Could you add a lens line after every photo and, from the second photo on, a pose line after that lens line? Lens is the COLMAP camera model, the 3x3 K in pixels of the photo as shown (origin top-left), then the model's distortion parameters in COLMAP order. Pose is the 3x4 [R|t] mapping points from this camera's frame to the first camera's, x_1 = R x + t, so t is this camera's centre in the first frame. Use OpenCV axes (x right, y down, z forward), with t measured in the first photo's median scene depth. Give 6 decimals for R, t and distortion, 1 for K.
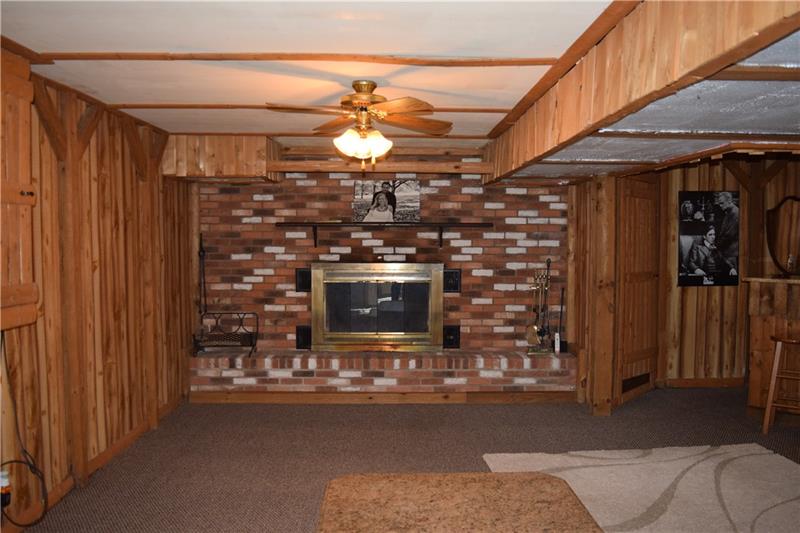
lens RADIAL K [[686.9, 0, 400.0], [0, 686.9, 266.5], [0, 0, 1]] dist [-0.018307, -0.008348]
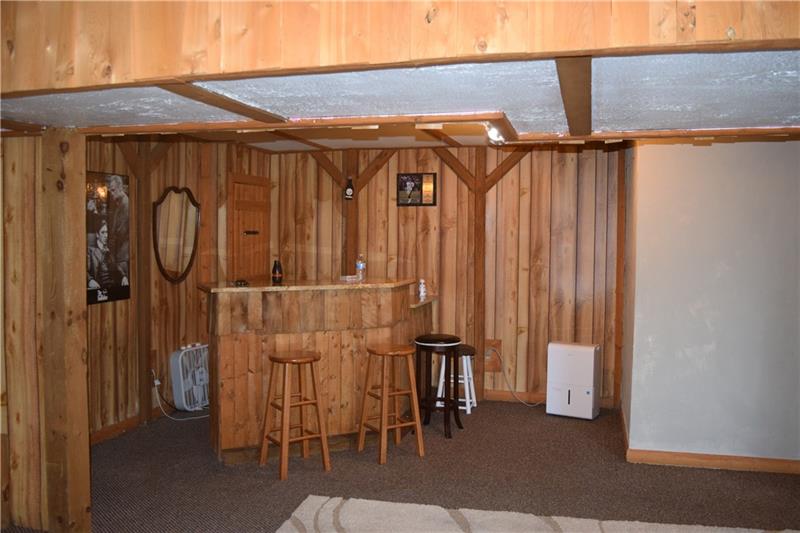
lens RADIAL K [[686.9, 0, 400.0], [0, 686.9, 266.5], [0, 0, 1]] dist [-0.018307, -0.008348]
pose [[0.317160, -0.042030, 0.947440, -0.141016], [0.037688, 0.998787, 0.031692, -0.021323], [-0.947623, 0.025656, 0.318359, 0.465985]]
